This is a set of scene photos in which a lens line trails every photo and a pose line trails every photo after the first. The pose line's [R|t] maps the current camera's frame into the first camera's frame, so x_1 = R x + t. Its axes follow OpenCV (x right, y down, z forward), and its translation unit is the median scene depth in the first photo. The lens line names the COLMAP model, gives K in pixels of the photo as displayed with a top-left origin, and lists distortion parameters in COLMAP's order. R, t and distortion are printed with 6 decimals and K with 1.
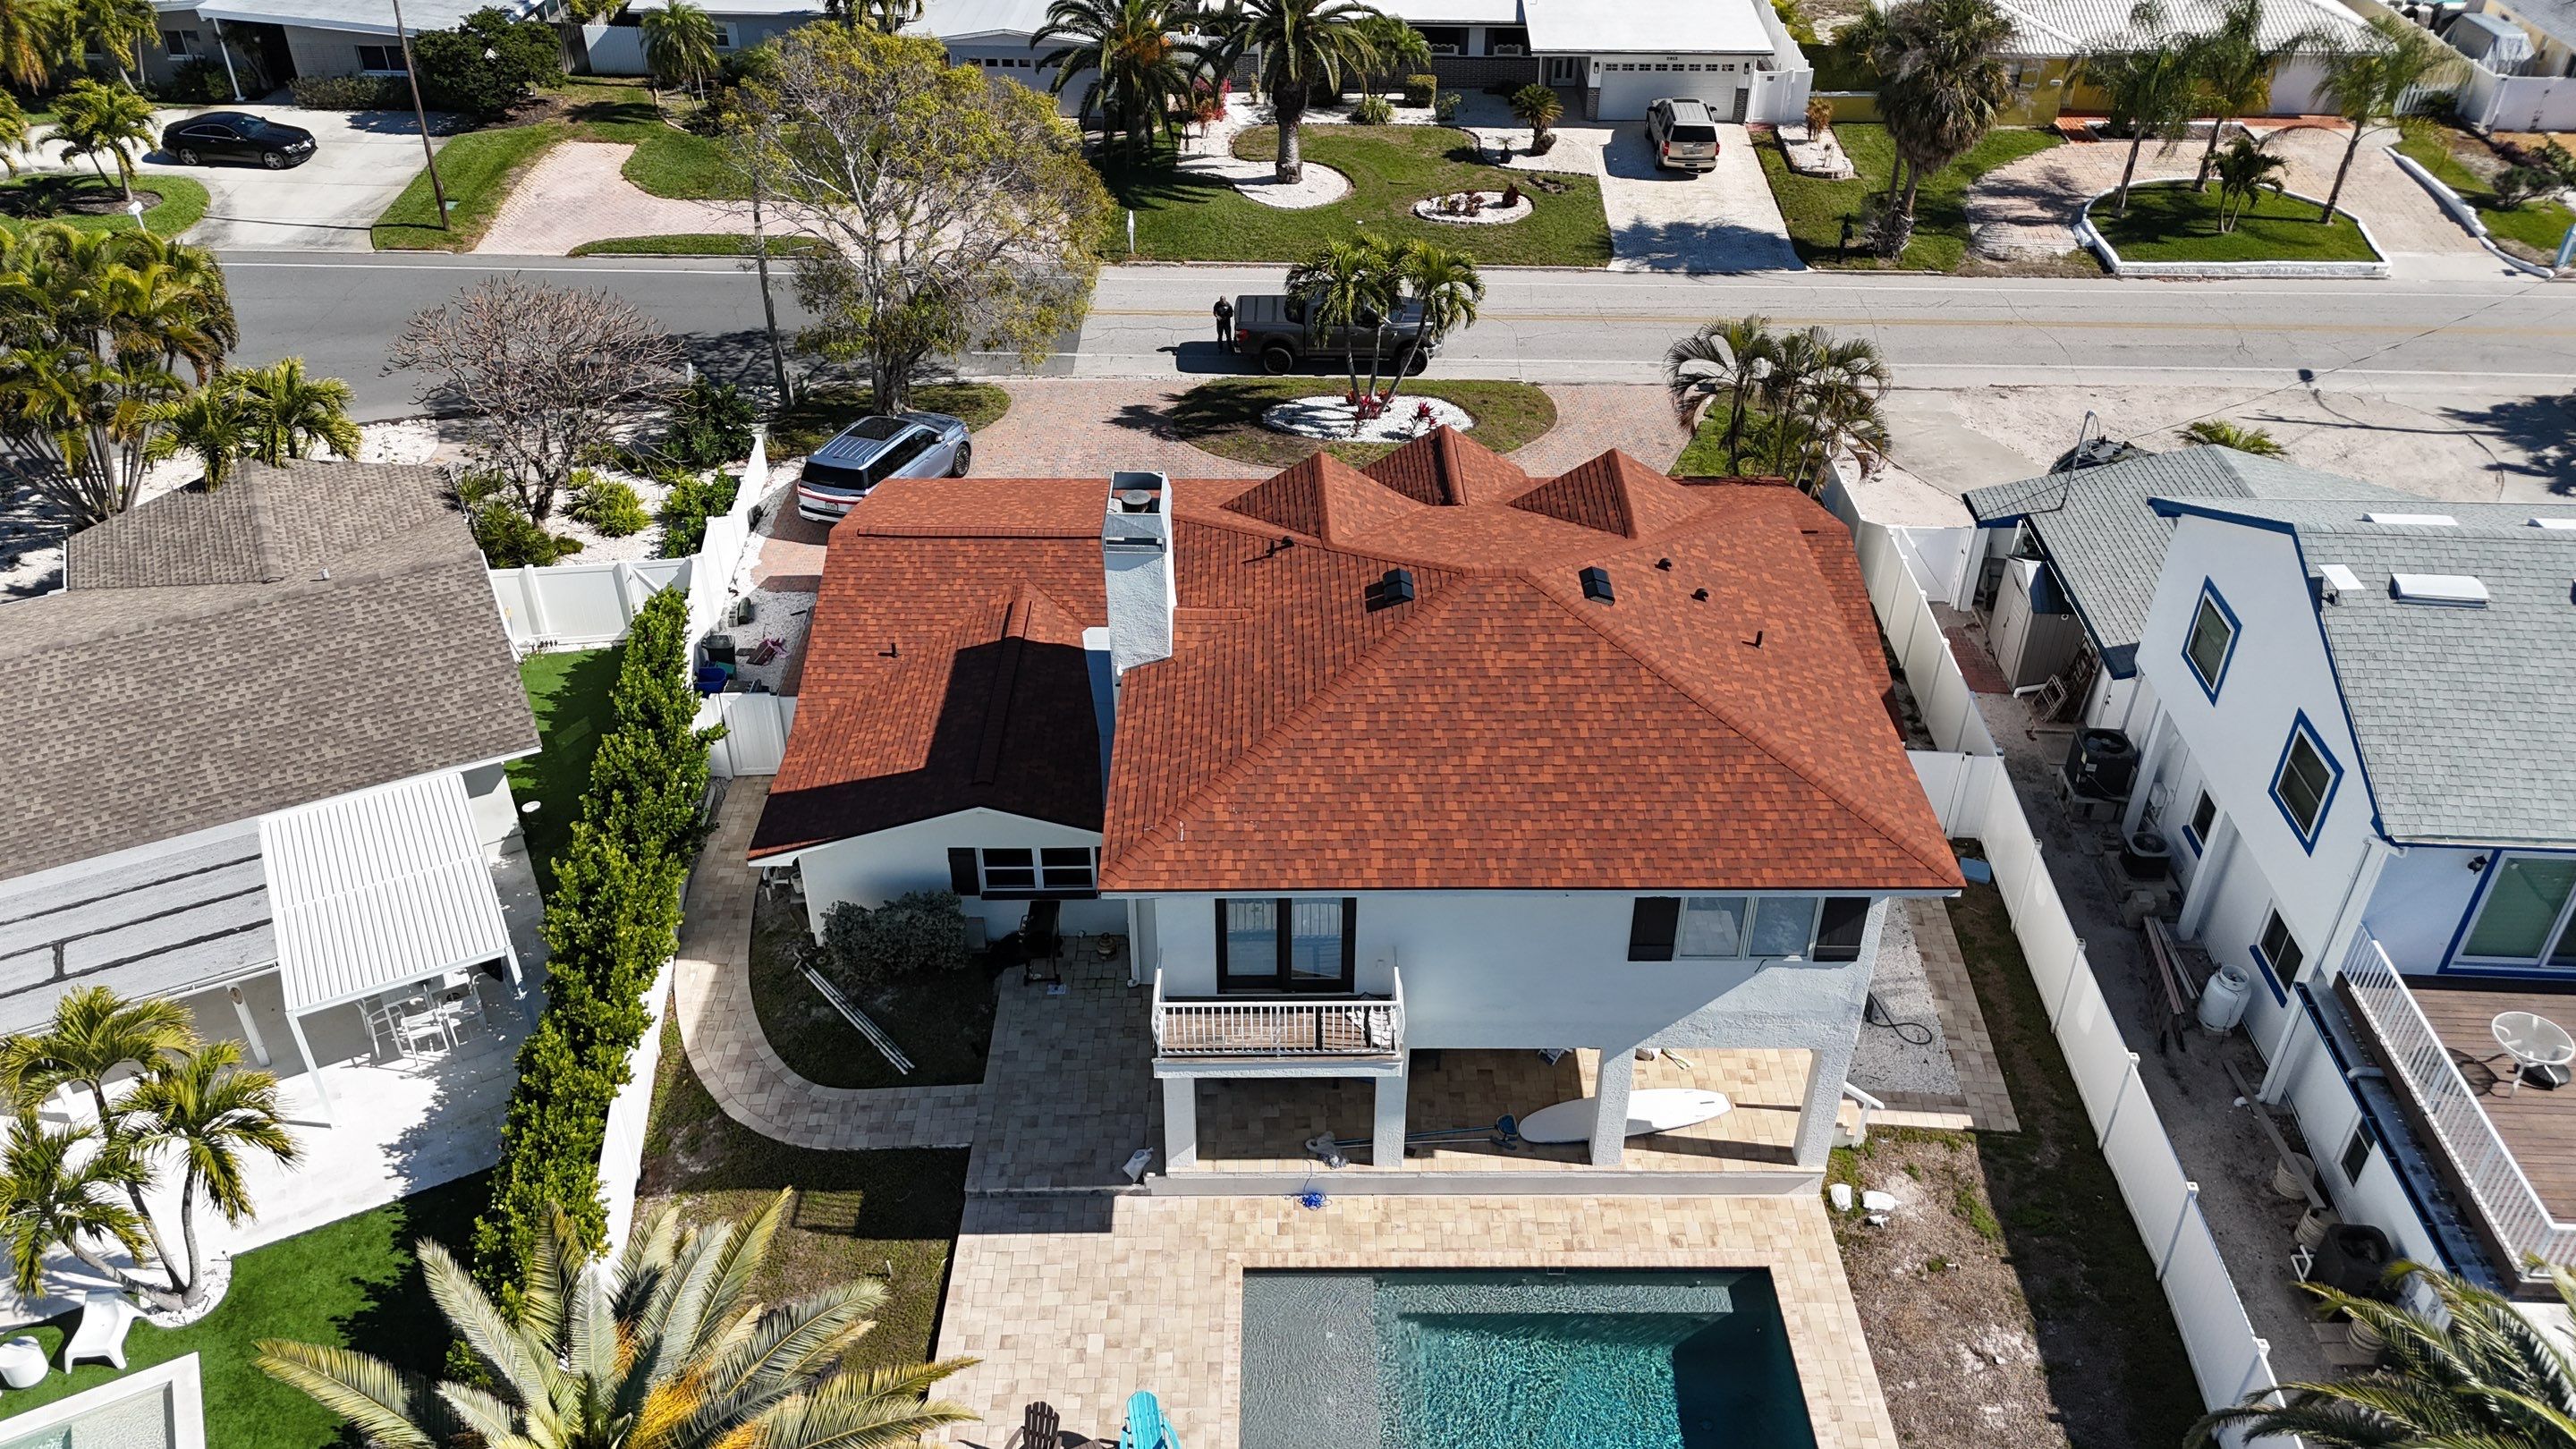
lens RADIAL K [[1898.6, 0, 1302.7], [0, 1898.6, 720.6], [0, 0, 1]] dist [0.058572, -0.050664]
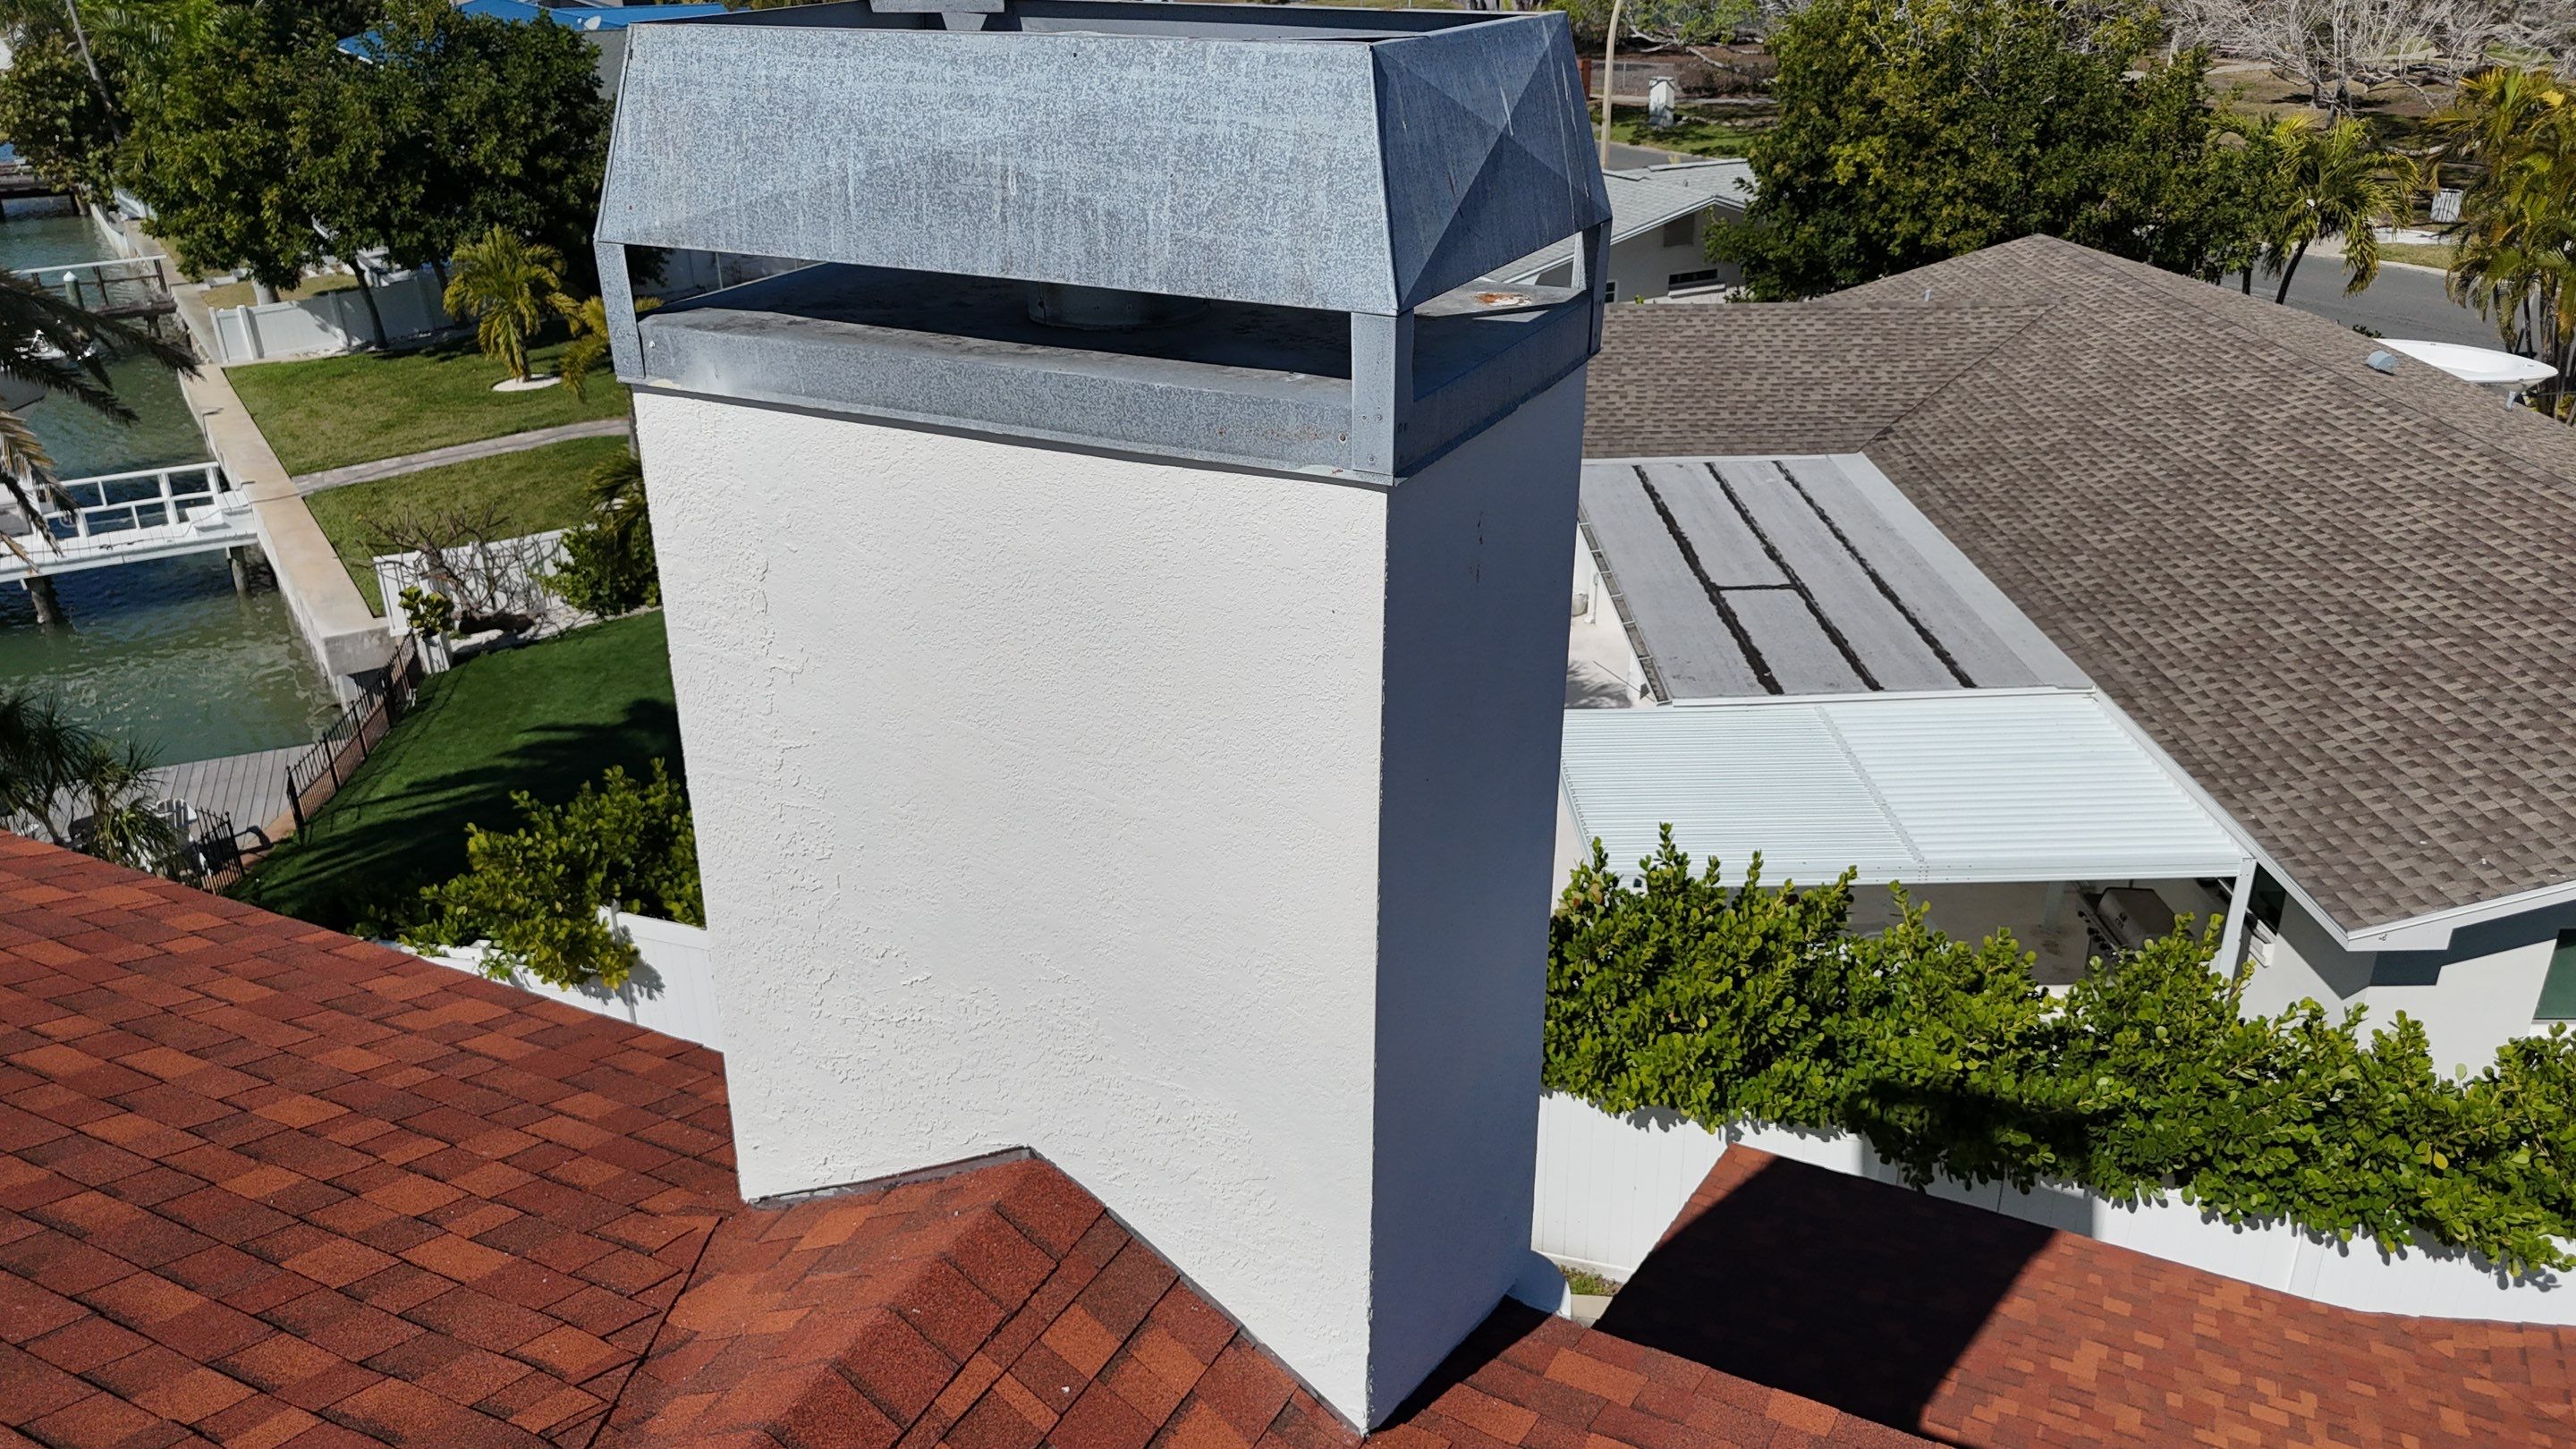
lens RADIAL K [[1903.4, 0, 1301.2], [0, 1903.4, 717.8], [0, 0, 1]] dist [0.063061, -0.054555]
pose [[-0.452509, 0.357171, -0.817108, 0.012673], [-0.504835, 0.652719, 0.564888, -0.131295], [0.735103, 0.668122, -0.115049, 0.842763]]
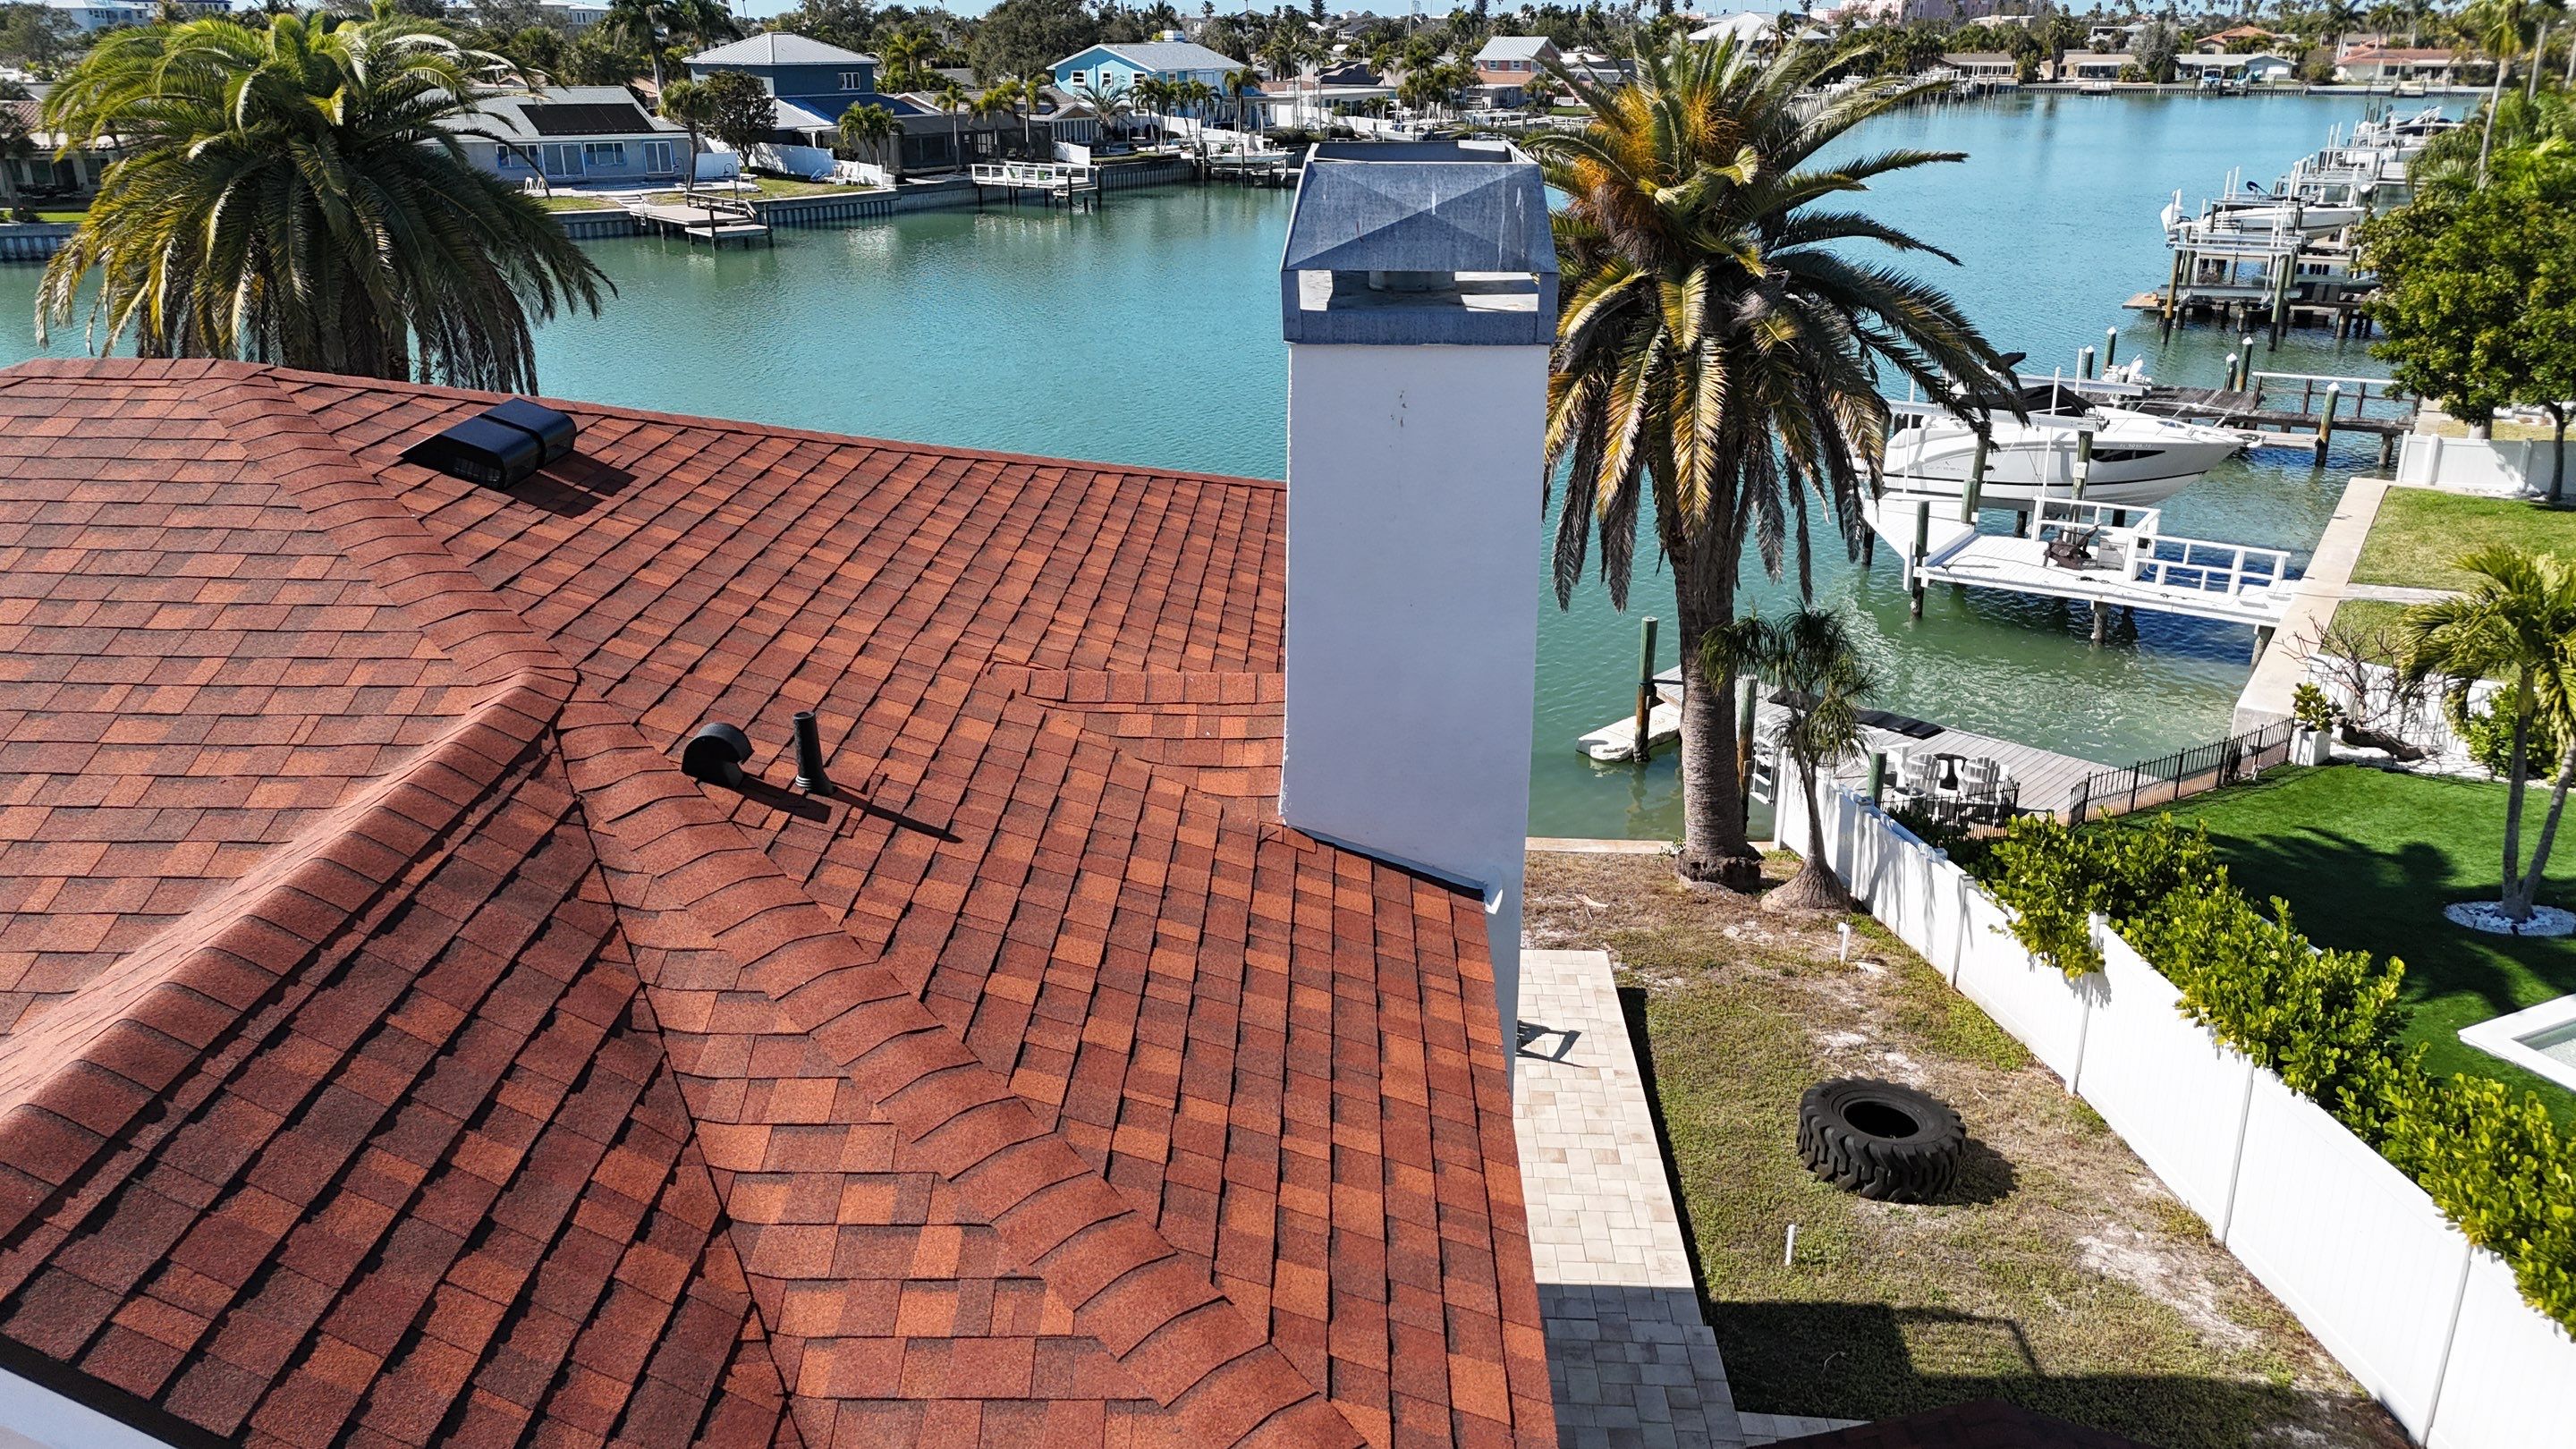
lens RADIAL K [[1894.2, 0, 1299.6], [0, 1894.2, 721.5], [0, 0, 1]] dist [0.068040, -0.060814]
pose [[-0.999229, -0.020644, 0.033399, -0.066234], [0.015255, 0.579676, 0.814704, -0.226918], [-0.036180, 0.814585, -0.578914, 0.970522]]
